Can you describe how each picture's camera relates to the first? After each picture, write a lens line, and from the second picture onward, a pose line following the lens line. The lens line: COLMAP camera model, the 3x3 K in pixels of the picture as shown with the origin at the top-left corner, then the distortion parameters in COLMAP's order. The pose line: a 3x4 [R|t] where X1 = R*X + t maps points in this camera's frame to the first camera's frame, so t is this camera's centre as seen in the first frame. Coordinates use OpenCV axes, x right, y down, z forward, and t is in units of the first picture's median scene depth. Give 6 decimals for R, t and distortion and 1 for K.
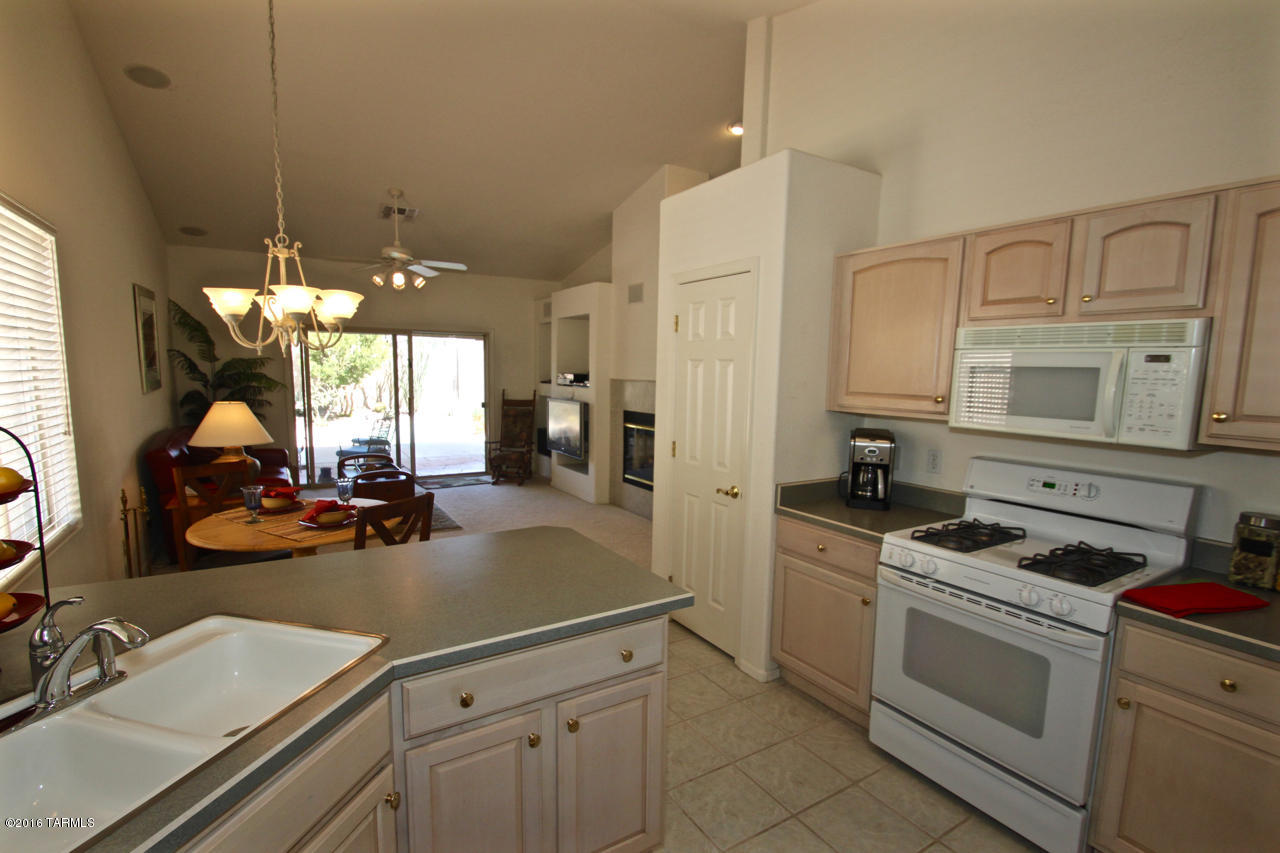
lens RADIAL K [[592.1, 0, 637.4], [0, 592.1, 438.4], [0, 0, 1]] dist [0.004793, -0.010682]
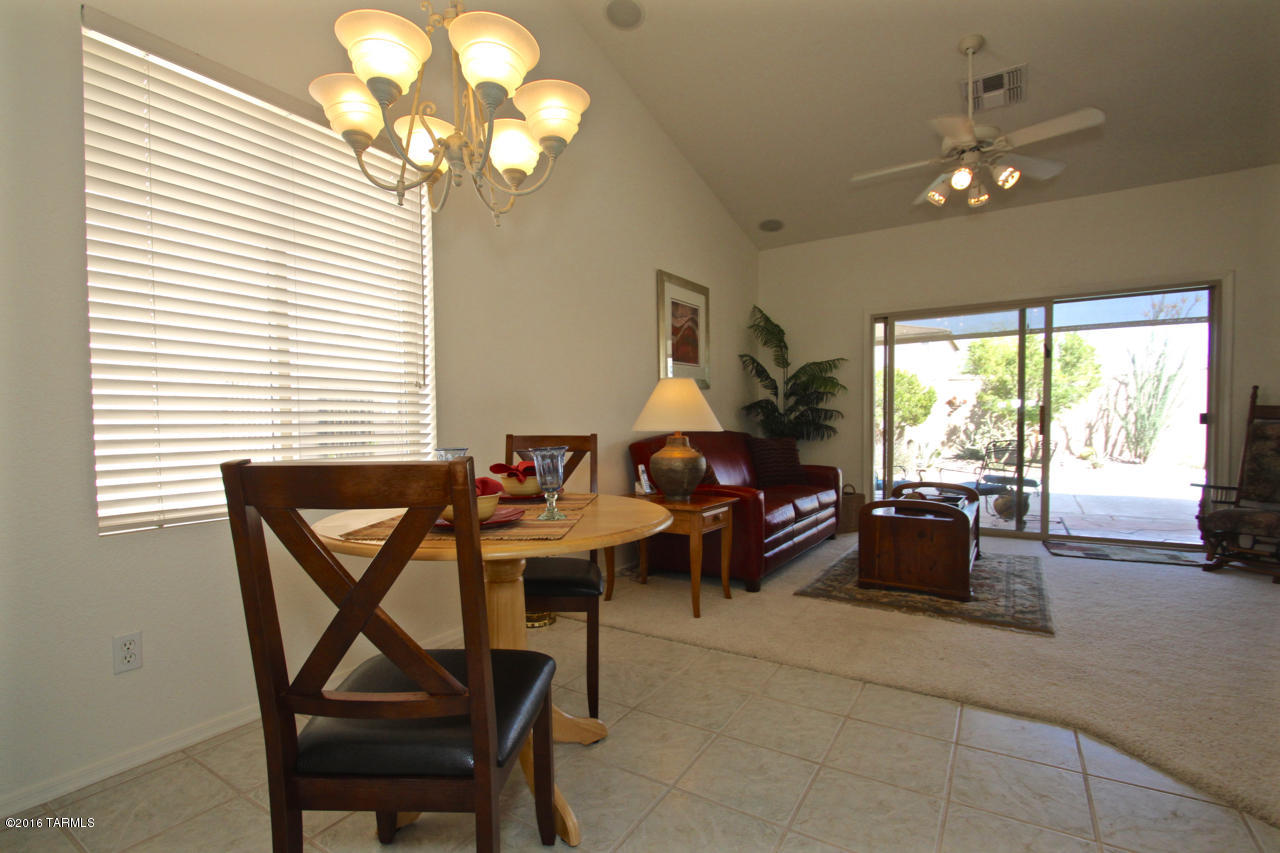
lens RADIAL K [[592.1, 0, 627.3], [0, 592.1, 444.7], [0, 0, 1]] dist [0.004793, -0.010682]
pose [[0.431715, 0.010275, -0.901952, -0.007441], [-0.086833, 0.995764, -0.030218, 0.029886], [0.897821, 0.091365, 0.430779, 0.335048]]
